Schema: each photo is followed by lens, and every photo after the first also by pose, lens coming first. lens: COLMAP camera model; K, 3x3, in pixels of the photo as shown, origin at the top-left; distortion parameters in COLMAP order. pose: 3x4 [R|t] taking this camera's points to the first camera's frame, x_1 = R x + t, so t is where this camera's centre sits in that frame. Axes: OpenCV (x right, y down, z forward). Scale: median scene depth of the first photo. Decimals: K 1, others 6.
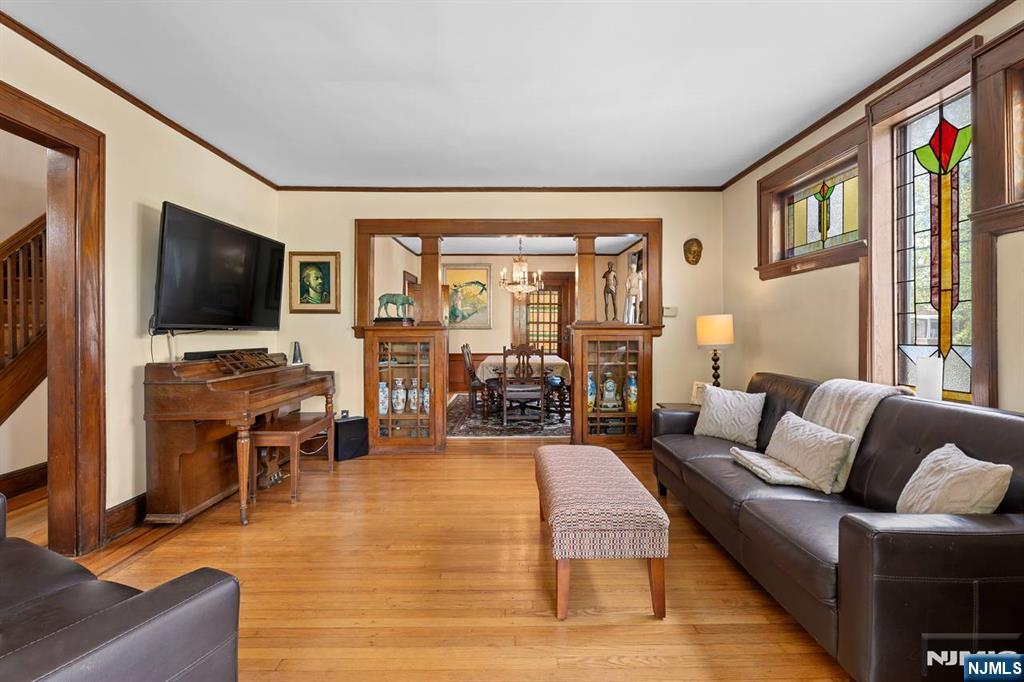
lens RADIAL K [[452.0, 0, 518.4], [0, 452.0, 332.9], [0, 0, 1]] dist [-0.003183, -0.000151]
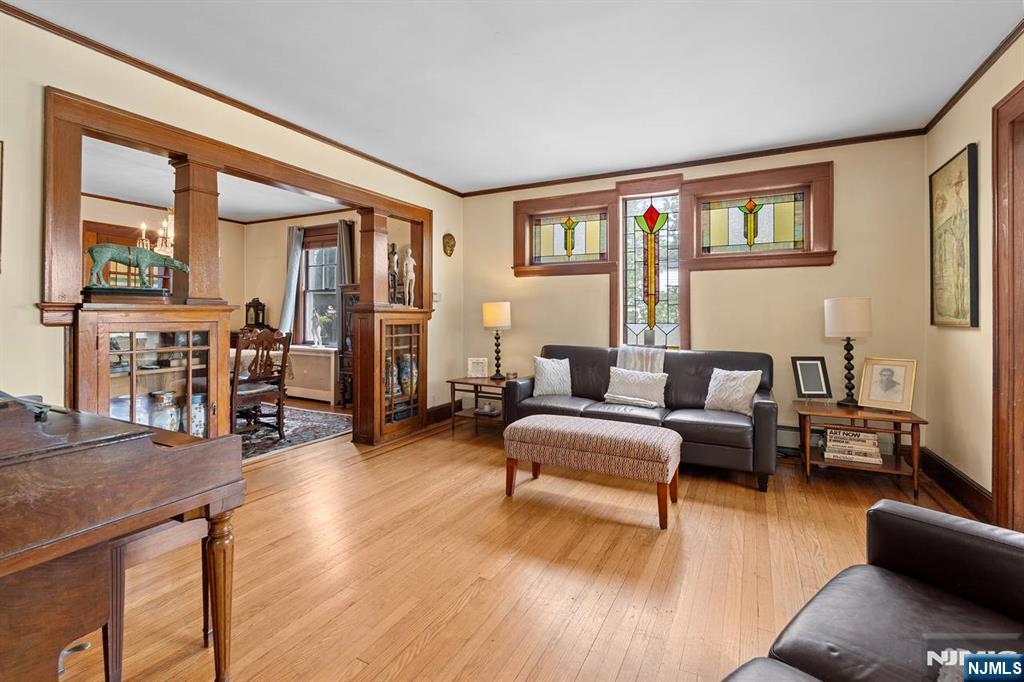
lens RADIAL K [[452.0, 0, 519.4], [0, 452.0, 317.3], [0, 0, 1]] dist [-0.003183, -0.000151]
pose [[0.480738, -0.000035, 0.876865, -0.545894], [-0.000562, 1.000000, 0.000348, 0.001340], [-0.876864, -0.000660, 0.480737, 0.307216]]
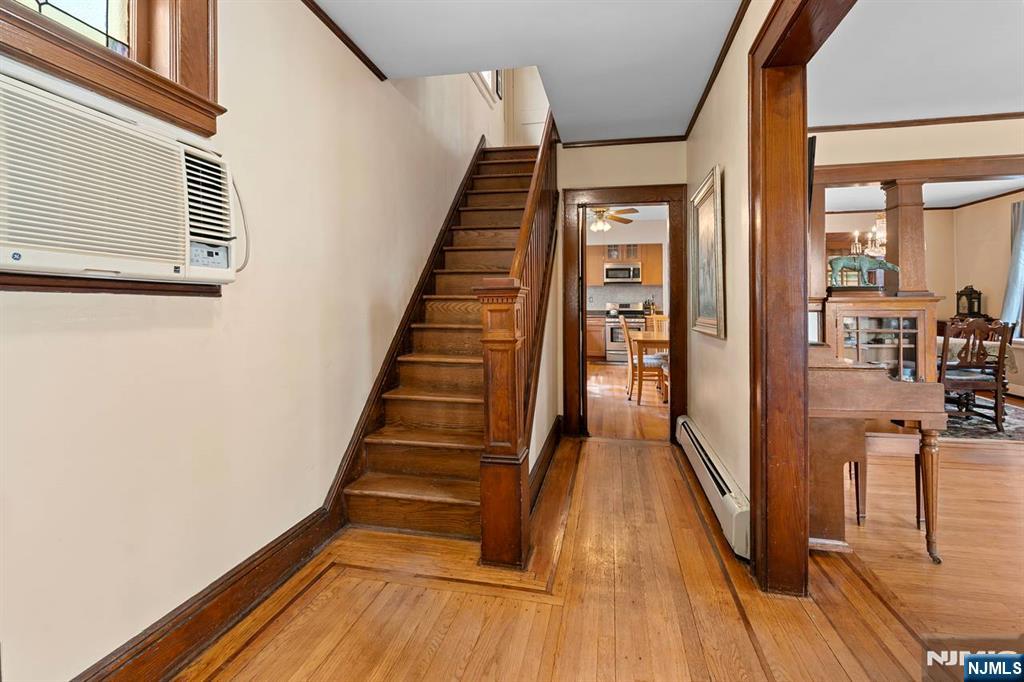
lens RADIAL K [[452.0, 0, 513.1], [0, 452.0, 300.6], [0, 0, 1]] dist [-0.003183, -0.000151]
pose [[0.967020, -0.003797, -0.254674, -0.674250], [0.000725, 0.999926, -0.012153, 0.000679], [0.254701, 0.011568, 0.966951, 0.065880]]
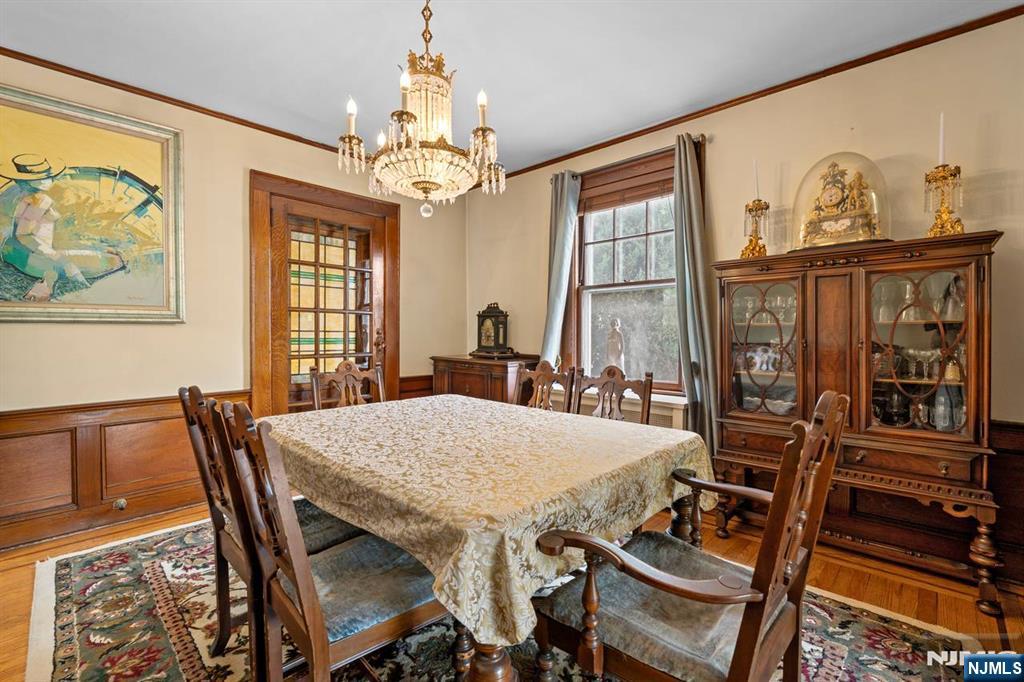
lens RADIAL K [[452.0, 0, 510.8], [0, 452.0, 335.8], [0, 0, 1]] dist [-0.003183, -0.000151]
pose [[0.698427, -0.007545, 0.715642, -0.257527], [0.004508, 0.999971, 0.006143, -0.001787], [-0.715667, -0.001064, 0.698440, 1.183433]]
